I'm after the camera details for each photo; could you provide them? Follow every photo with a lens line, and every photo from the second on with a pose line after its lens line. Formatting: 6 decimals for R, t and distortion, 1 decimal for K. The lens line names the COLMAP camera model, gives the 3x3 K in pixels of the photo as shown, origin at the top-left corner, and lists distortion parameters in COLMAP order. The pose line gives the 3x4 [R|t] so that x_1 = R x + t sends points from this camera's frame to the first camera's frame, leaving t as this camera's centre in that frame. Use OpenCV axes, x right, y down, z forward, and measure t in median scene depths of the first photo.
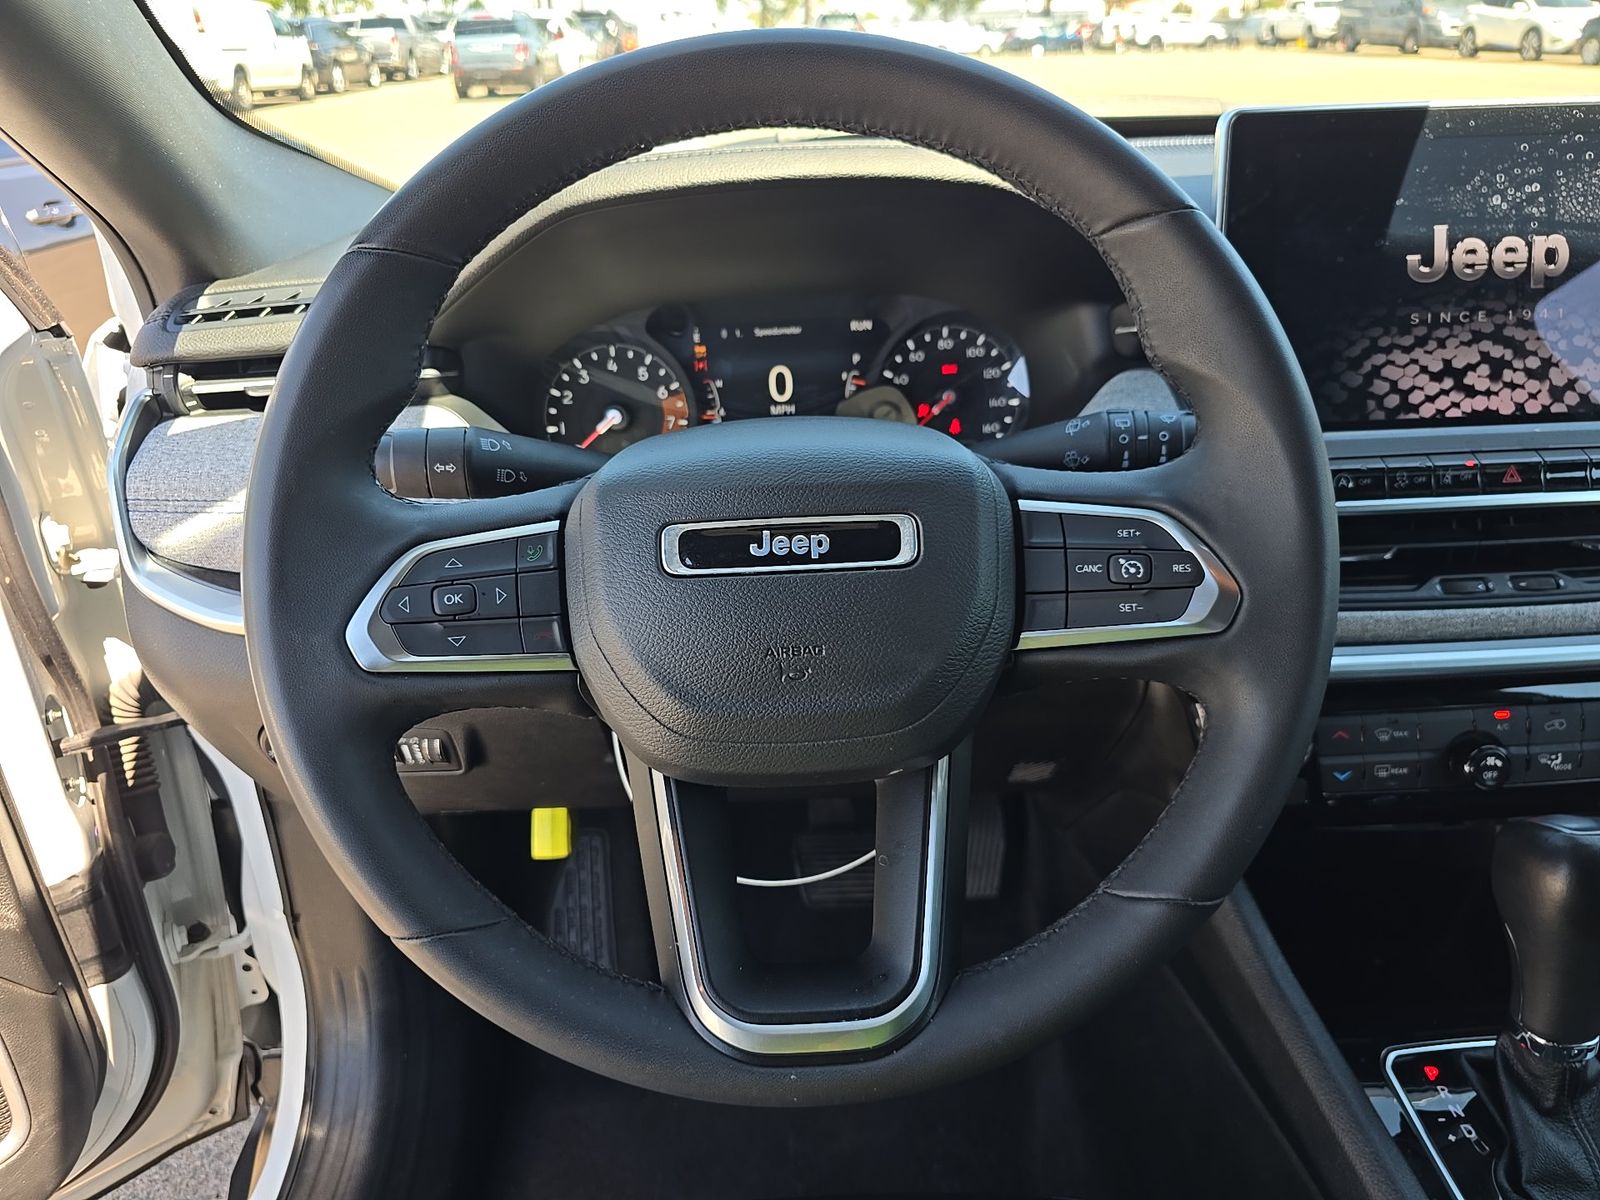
lens RADIAL K [[1077.6, 0, 789.1], [0, 1077.6, 601.5], [0, 0, 1]] dist [0.025726, -0.026855]
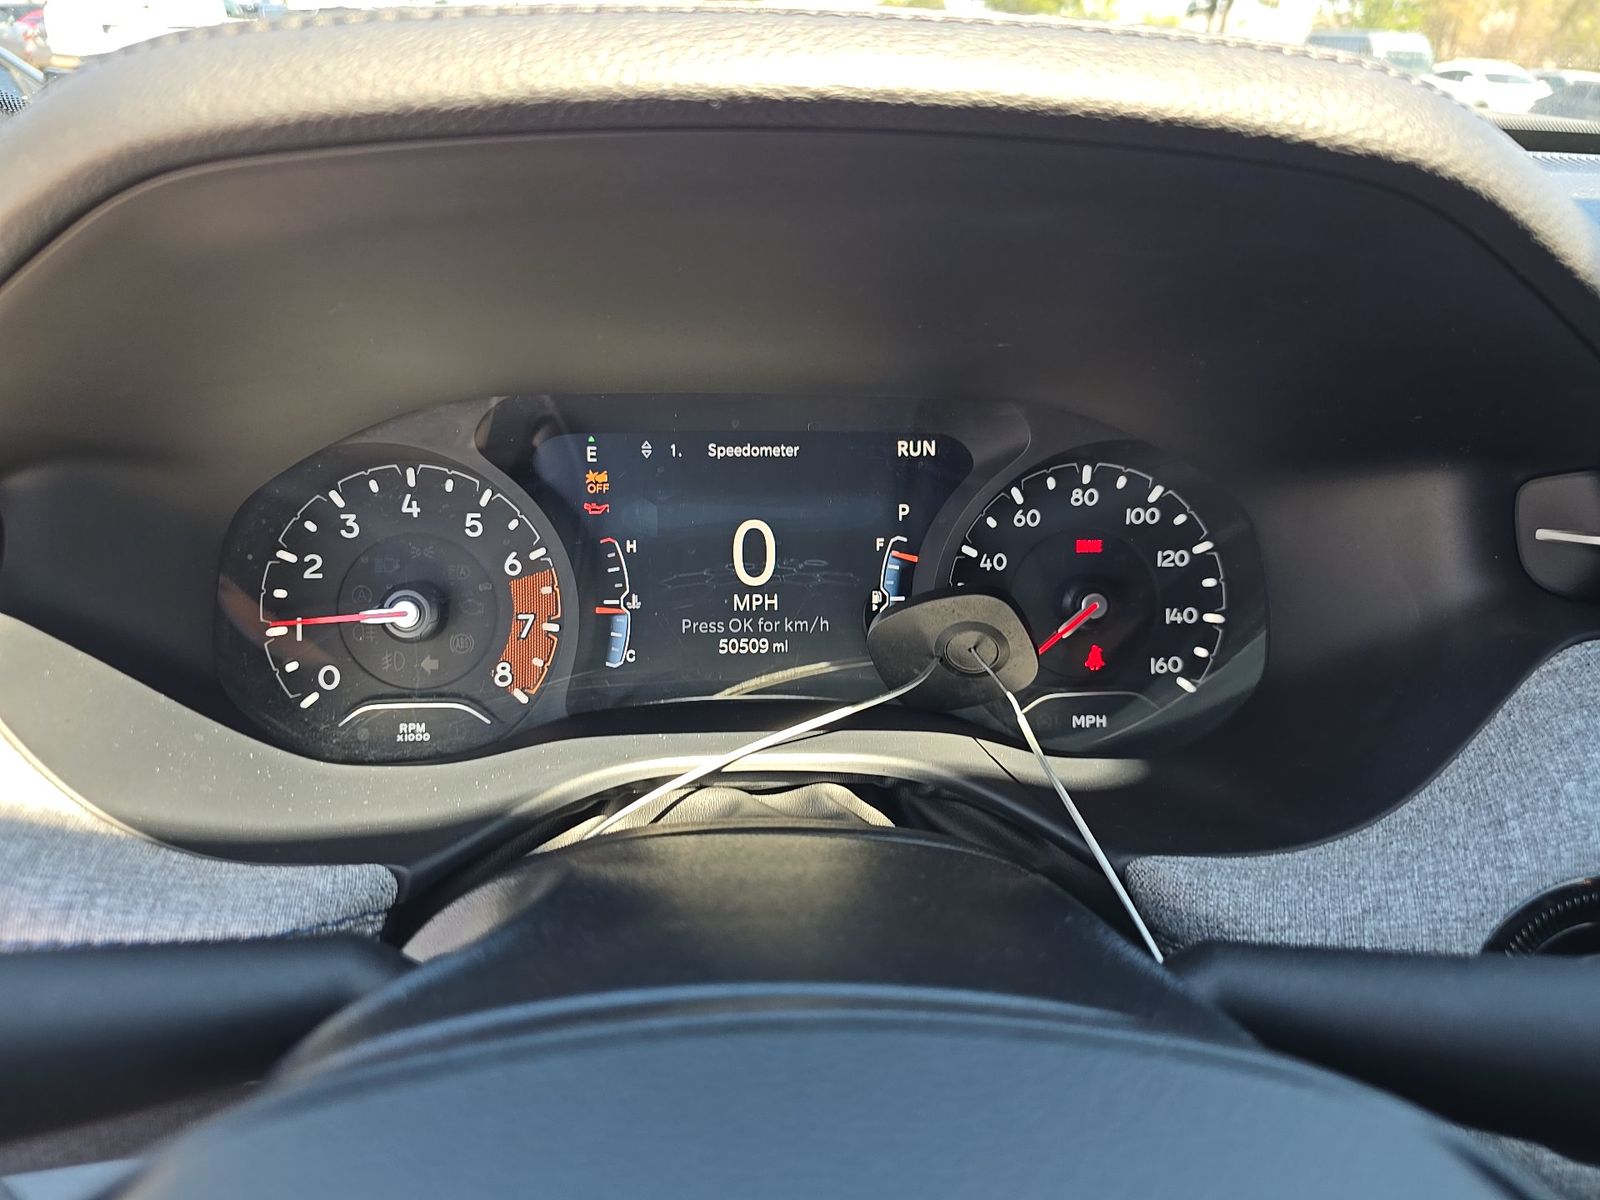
lens RADIAL K [[1077.6, 0, 805.6], [0, 1077.6, 593.3], [0, 0, 1]] dist [0.025726, -0.026855]
pose [[0.996941, 0.042669, 0.065485, -0.016038], [-0.040986, 0.998799, -0.026830, -0.170219], [-0.066551, 0.024064, 0.997493, 0.493176]]
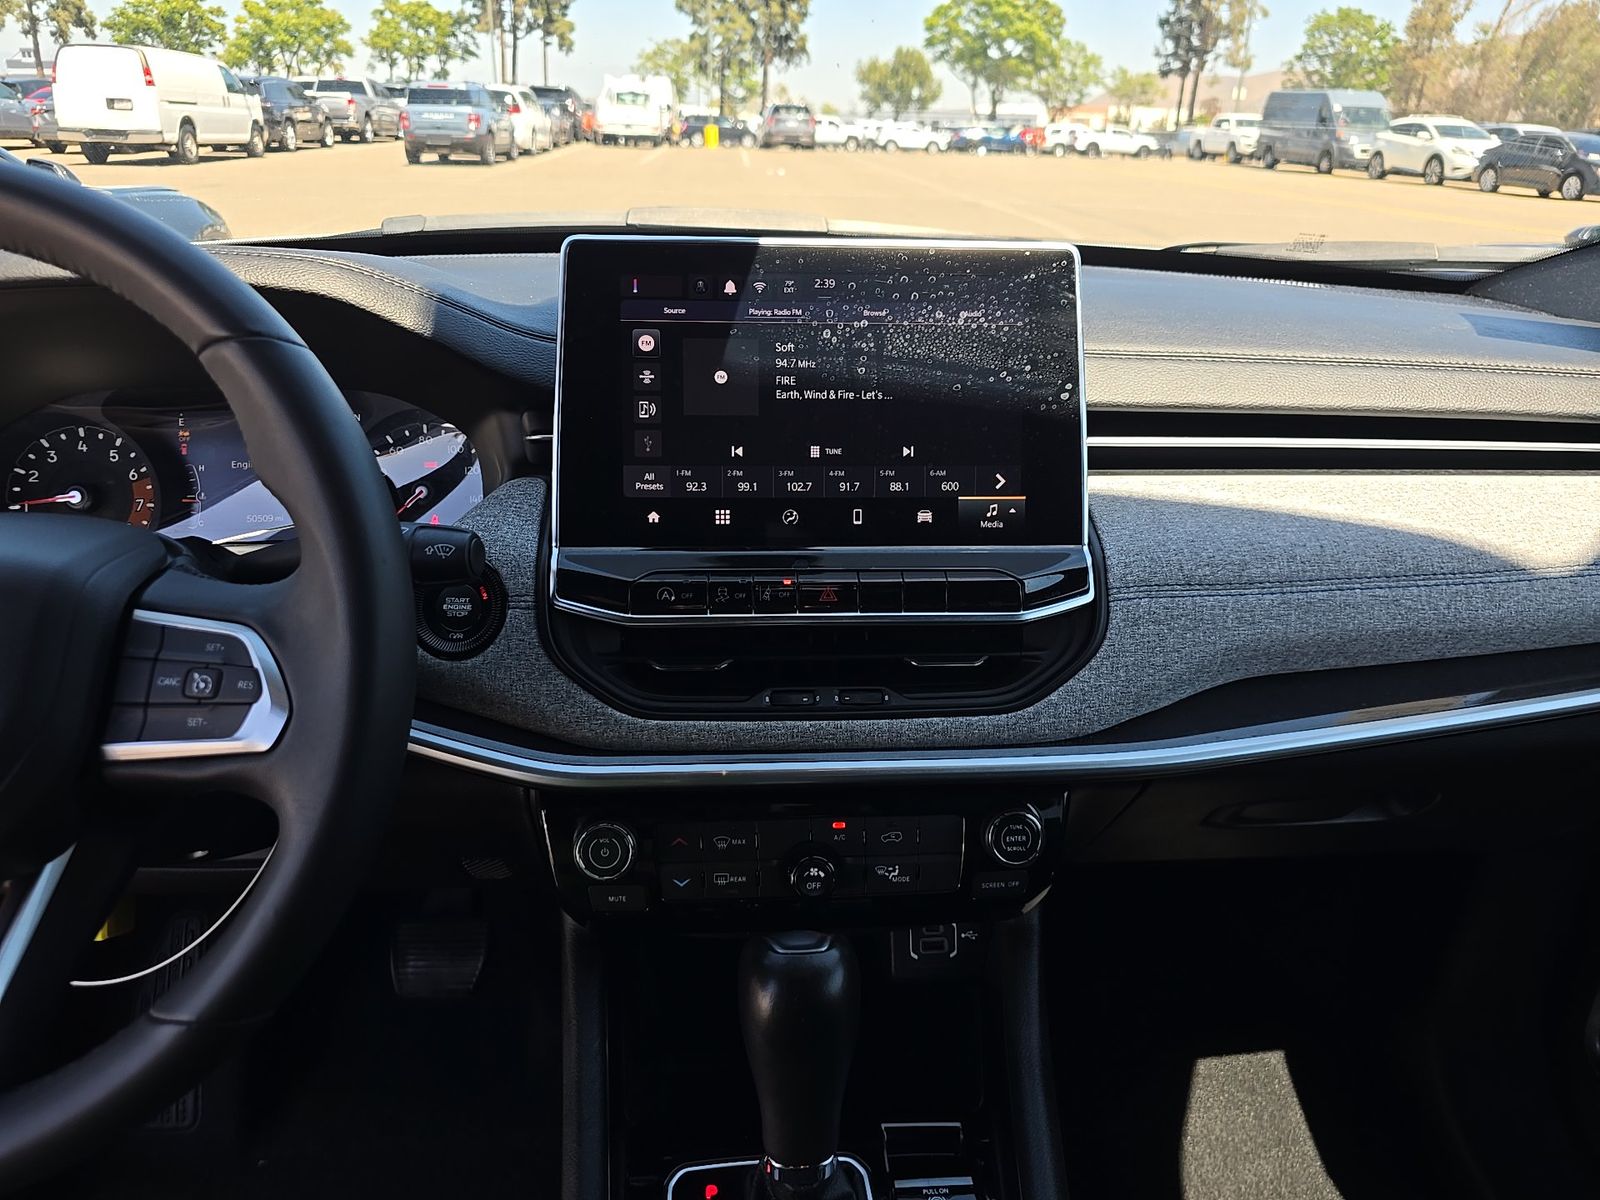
lens RADIAL K [[1077.6, 0, 802.3], [0, 1077.6, 595.2], [0, 0, 1]] dist [0.025726, -0.026855]
pose [[0.997638, 0.033631, 0.059893, 0.432420], [-0.029331, 0.997025, -0.071282, -0.030328], [-0.062112, 0.069357, 0.995656, -0.022021]]
